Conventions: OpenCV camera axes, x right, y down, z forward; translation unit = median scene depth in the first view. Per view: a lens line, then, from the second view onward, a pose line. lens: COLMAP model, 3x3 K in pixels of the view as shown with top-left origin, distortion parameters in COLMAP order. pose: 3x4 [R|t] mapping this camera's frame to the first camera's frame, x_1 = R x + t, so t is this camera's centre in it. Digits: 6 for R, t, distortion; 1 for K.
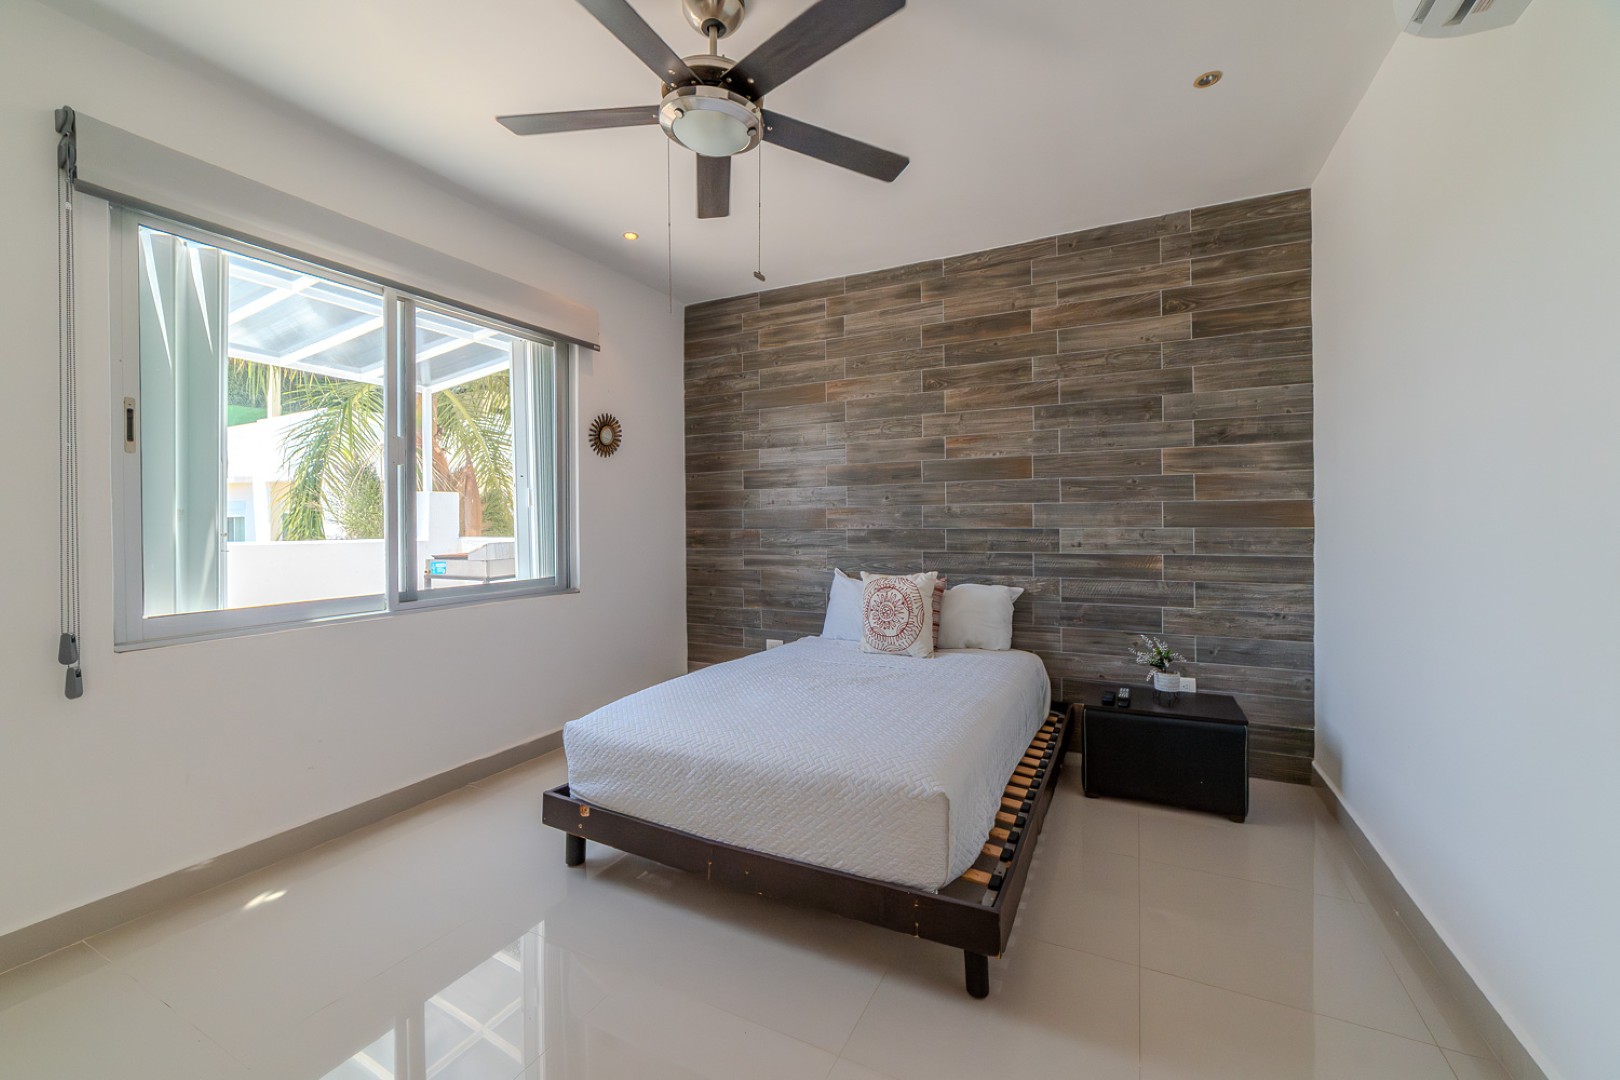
lens RADIAL K [[631.6, 0, 806.0], [0, 631.6, 535.8], [0, 0, 1]] dist [-0.000101, 0.000140]
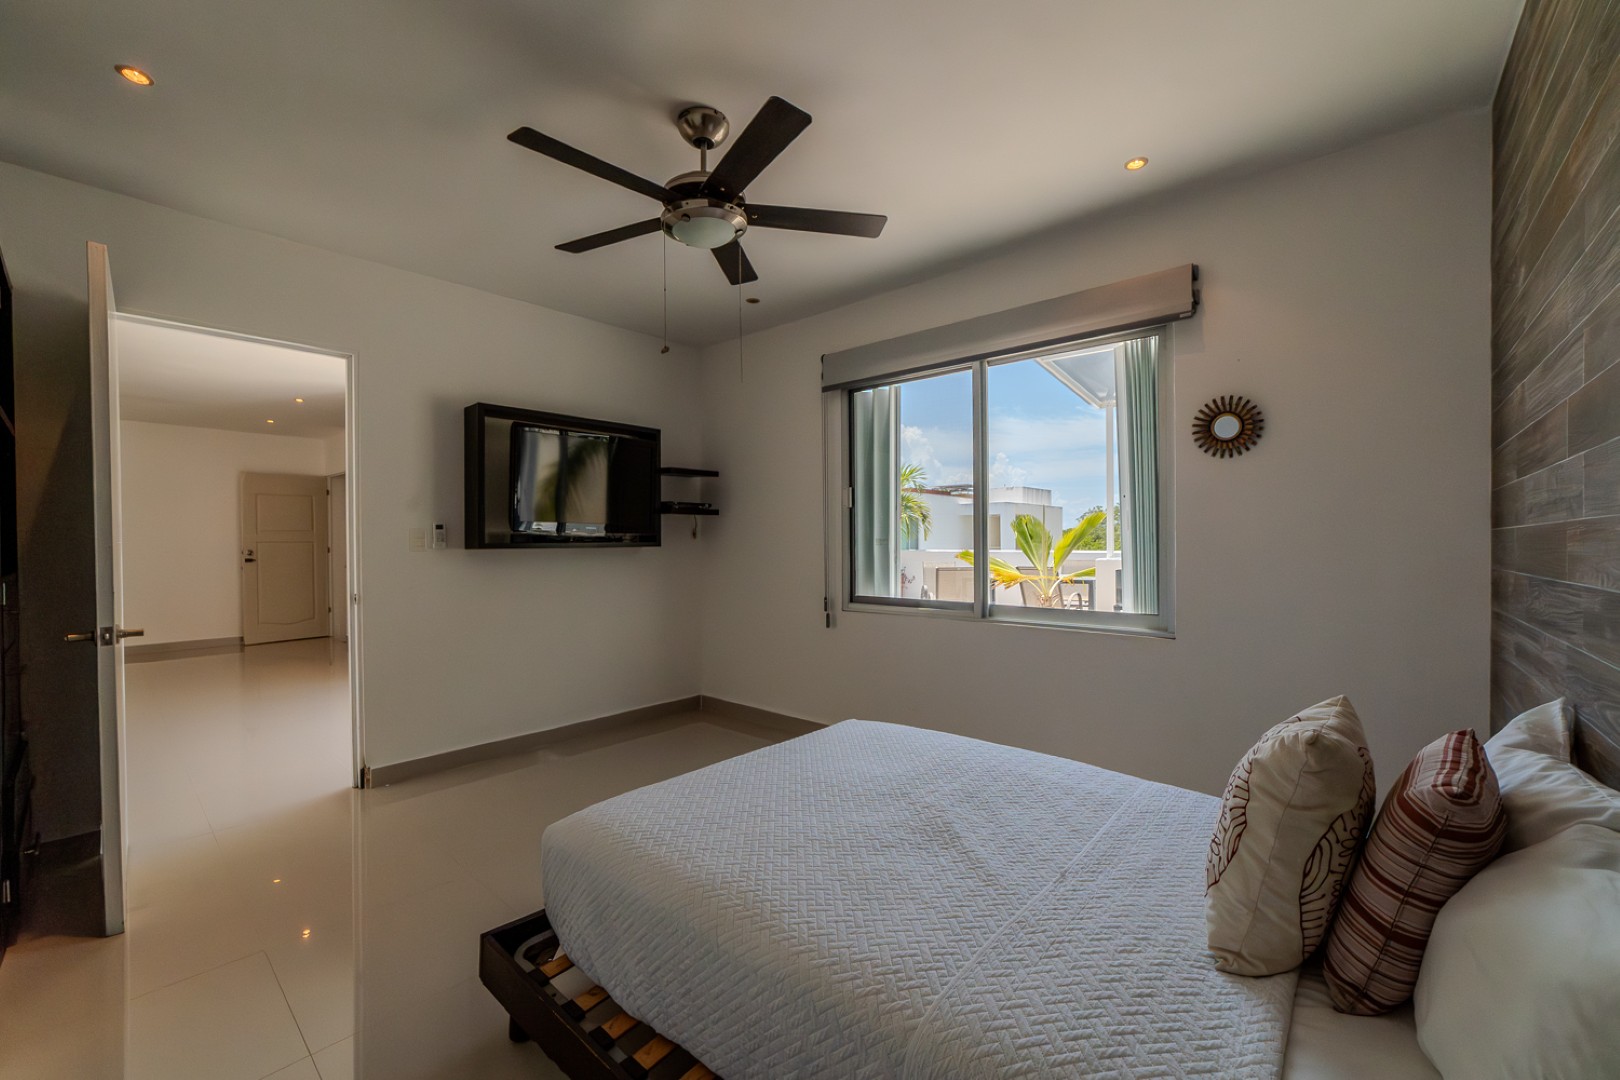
lens RADIAL K [[631.6, 0, 806.0], [0, 631.6, 535.8], [0, 0, 1]] dist [-0.000101, 0.000140]
pose [[-0.197031, -0.006824, -0.980374, 0.892467], [-0.007068, 0.999960, -0.005539, -0.036605], [0.980372, 0.005838, -0.197071, 1.258014]]
